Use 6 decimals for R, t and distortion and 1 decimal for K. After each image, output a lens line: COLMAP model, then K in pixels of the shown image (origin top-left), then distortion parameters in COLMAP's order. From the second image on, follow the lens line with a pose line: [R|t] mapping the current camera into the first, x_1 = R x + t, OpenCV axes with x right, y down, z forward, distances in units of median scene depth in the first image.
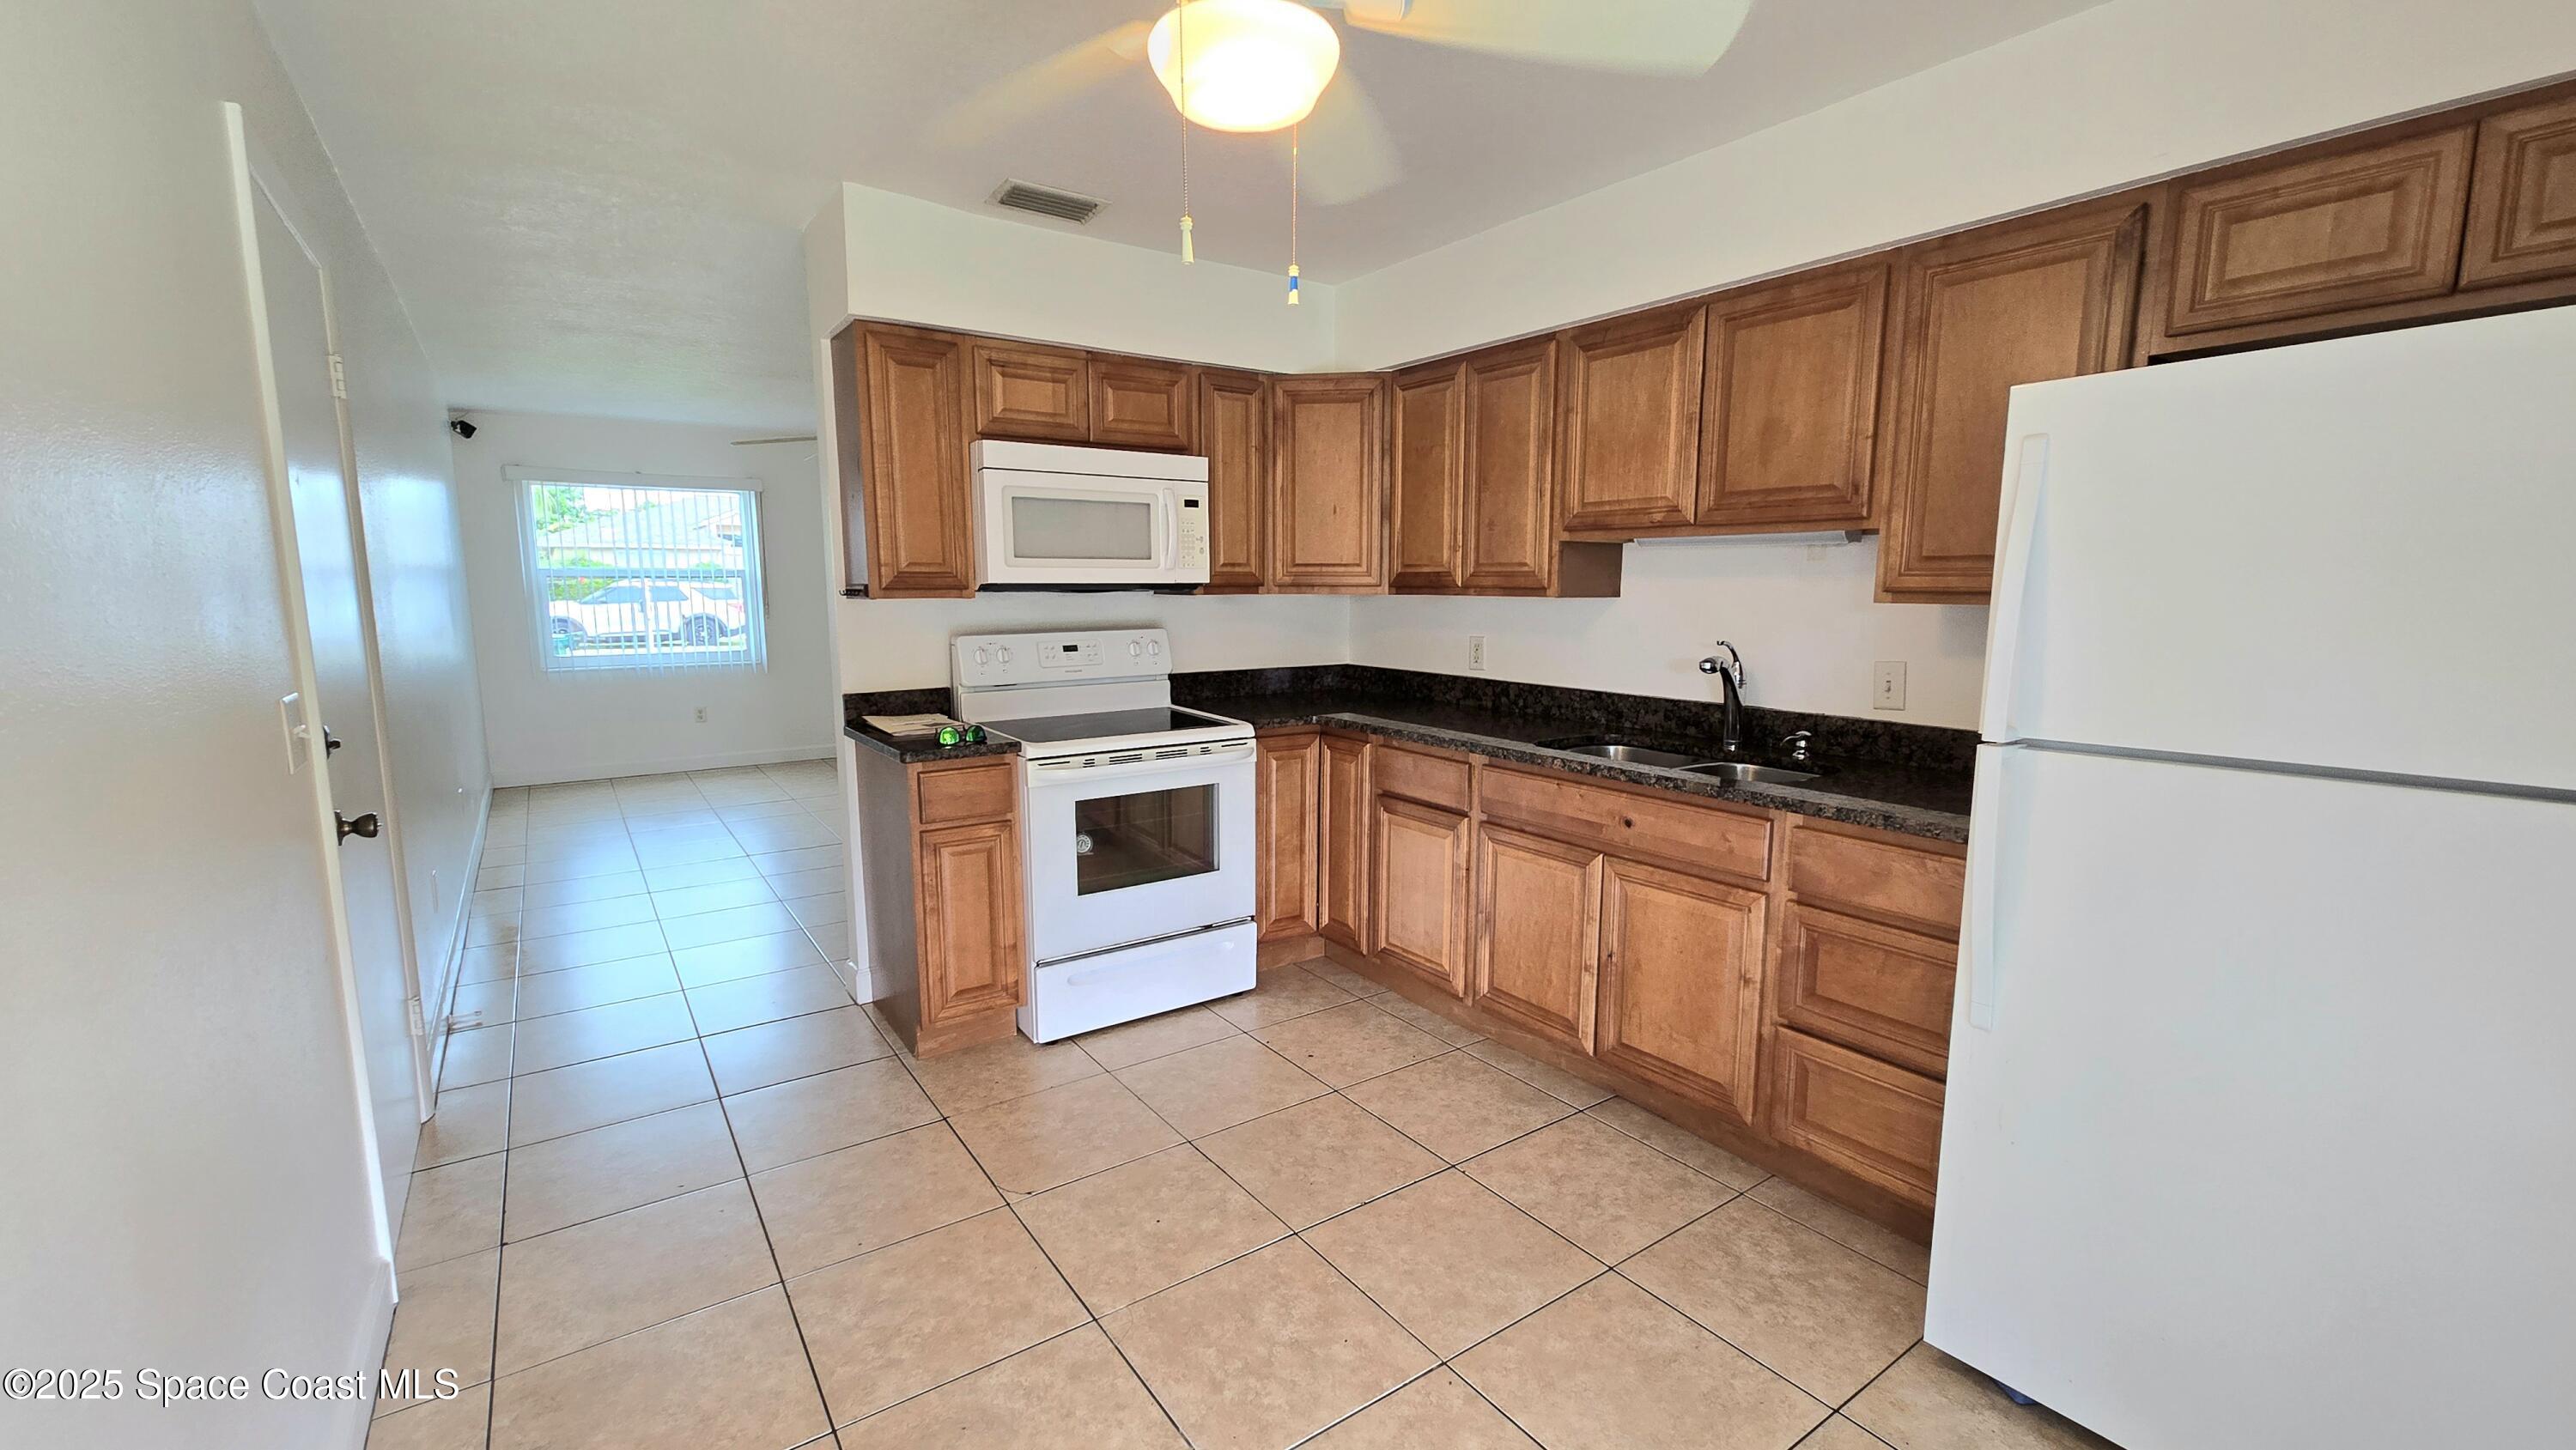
lens RADIAL K [[1048.8, 0, 1286.3], [0, 1048.8, 728.2], [0, 0, 1]] dist [0.000130, -0.000060]
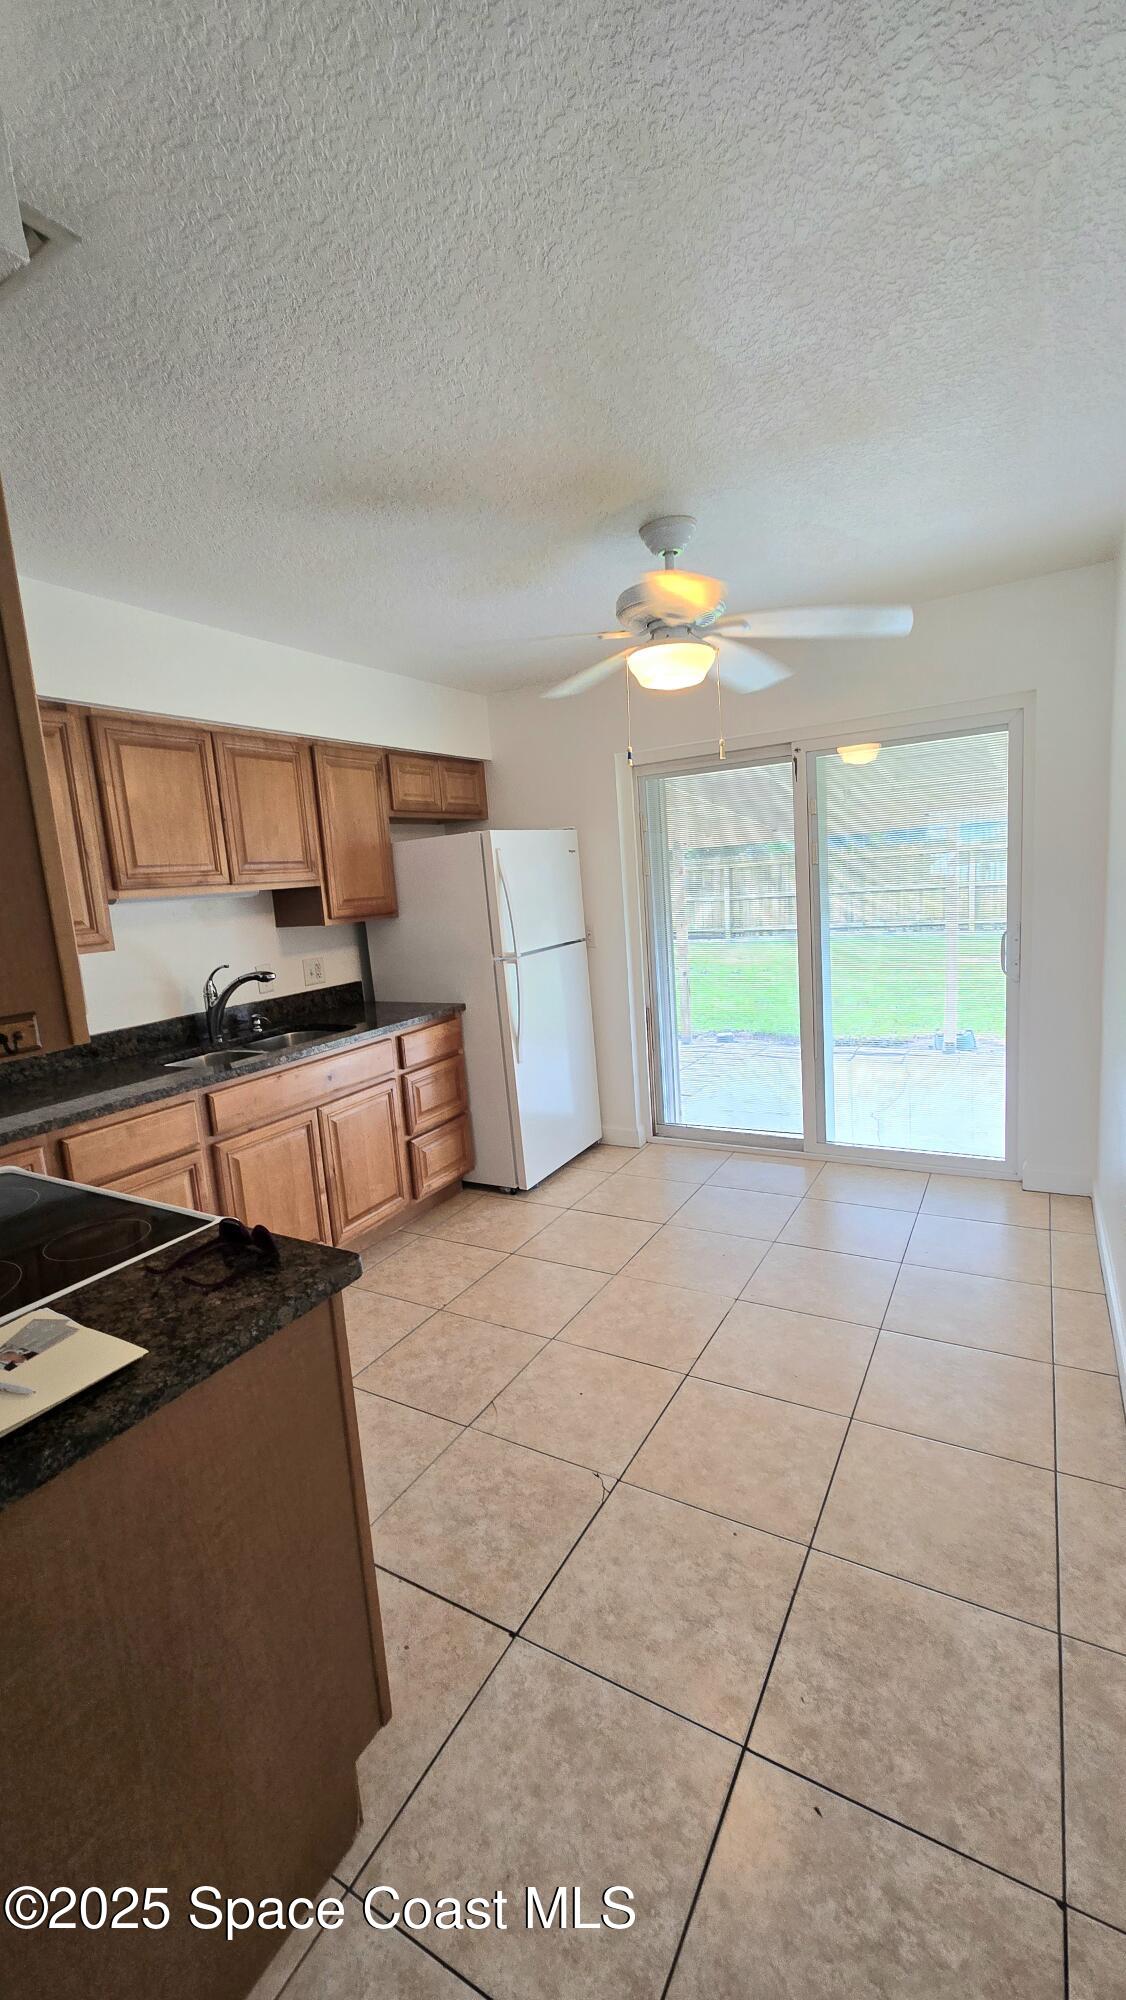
lens RADIAL K [[814.4, 0, 564.3], [0, 814.4, 1000.0], [0, 0, 1]] dist [0.000130, -0.000060]
pose [[-0.422639, -0.104972, 0.900198, -0.992208], [0.197295, 0.958792, 0.204434, -0.218311], [-0.884562, 0.264006, -0.384513, 1.297324]]
